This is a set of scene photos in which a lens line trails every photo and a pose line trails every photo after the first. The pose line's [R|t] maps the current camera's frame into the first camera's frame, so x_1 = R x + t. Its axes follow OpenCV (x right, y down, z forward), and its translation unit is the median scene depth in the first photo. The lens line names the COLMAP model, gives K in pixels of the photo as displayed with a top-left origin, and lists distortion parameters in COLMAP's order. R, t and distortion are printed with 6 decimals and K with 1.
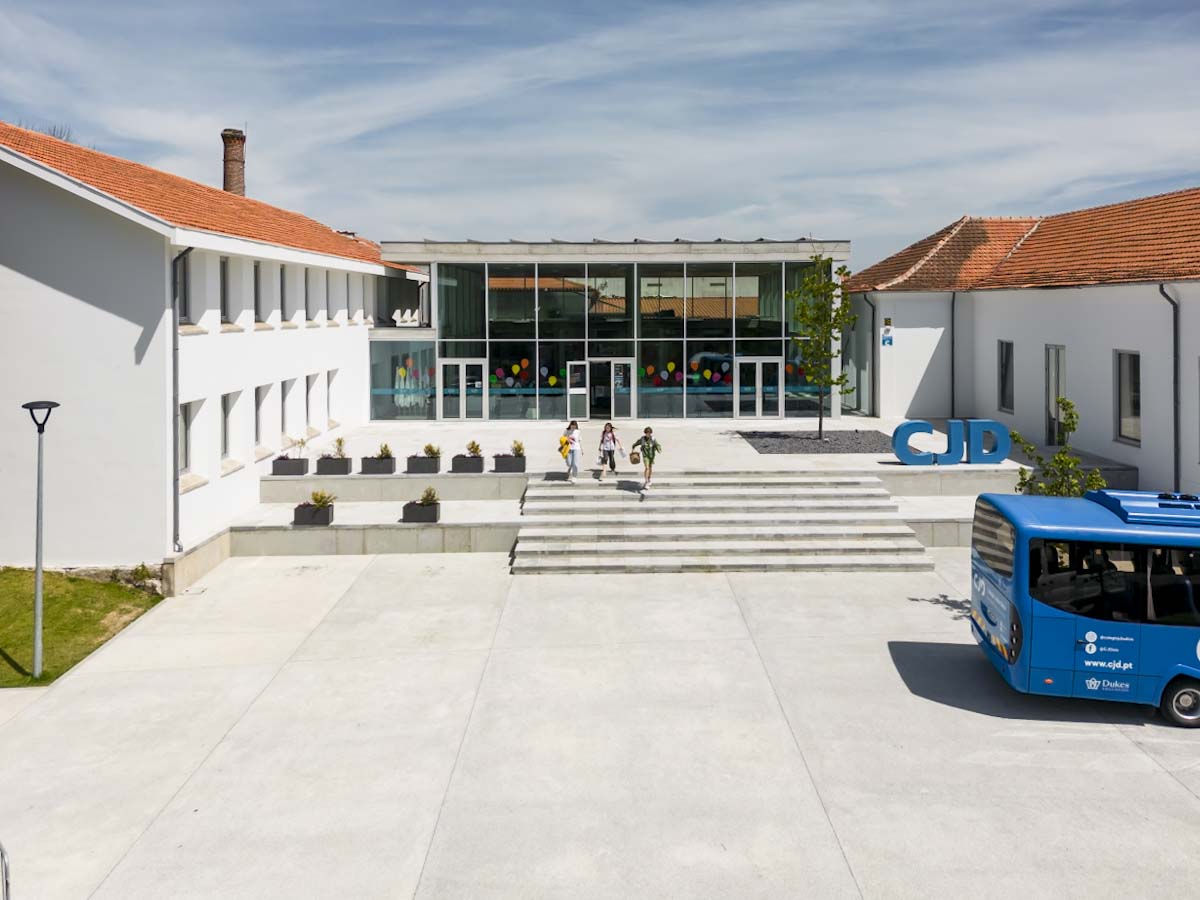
lens RADIAL K [[902.2, 0, 642.0], [0, 902.2, 395.9], [0, 0, 1]] dist [0.071201, -0.054915]
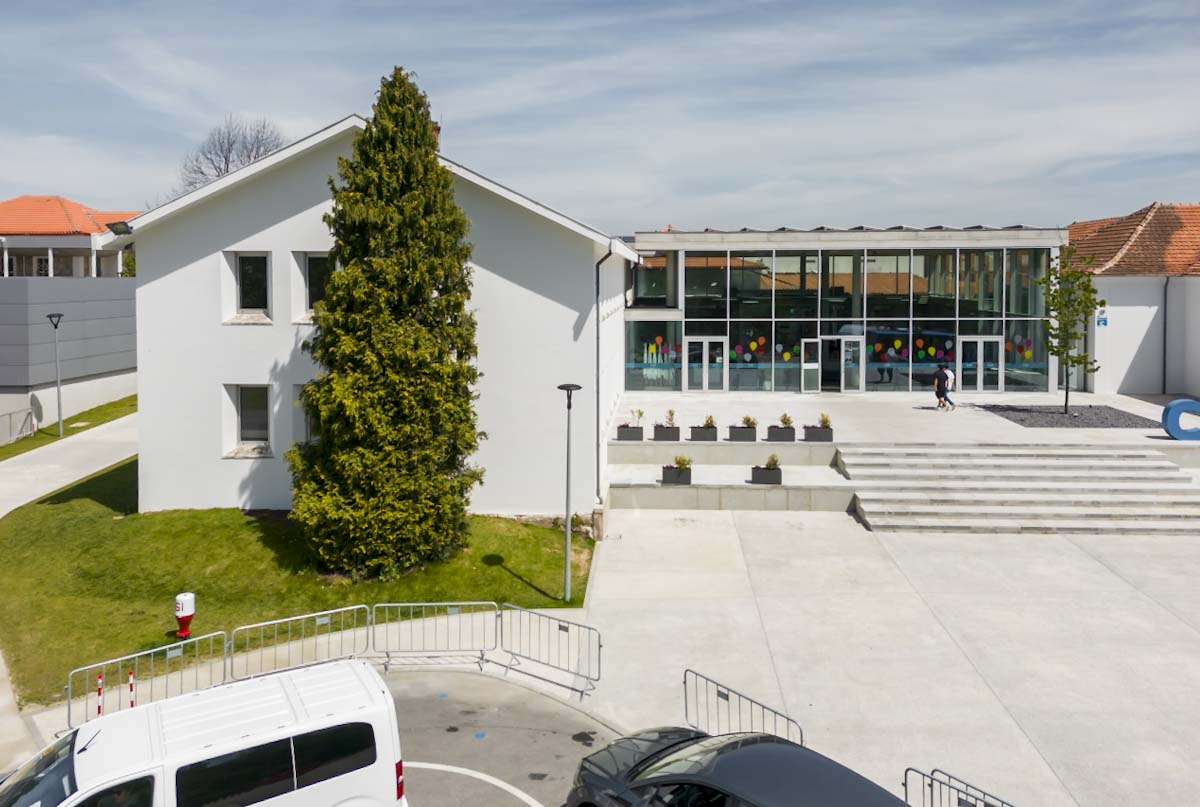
lens RADIAL K [[872.3, 0, 613.3], [0, 872.3, 380.1], [0, 0, 1]] dist [0.005608, -0.012636]
pose [[0.996312, 0.009124, -0.085313, -0.220008], [-0.007005, 0.999660, 0.025105, -0.013162], [0.085513, -0.024415, 0.996038, -0.081905]]
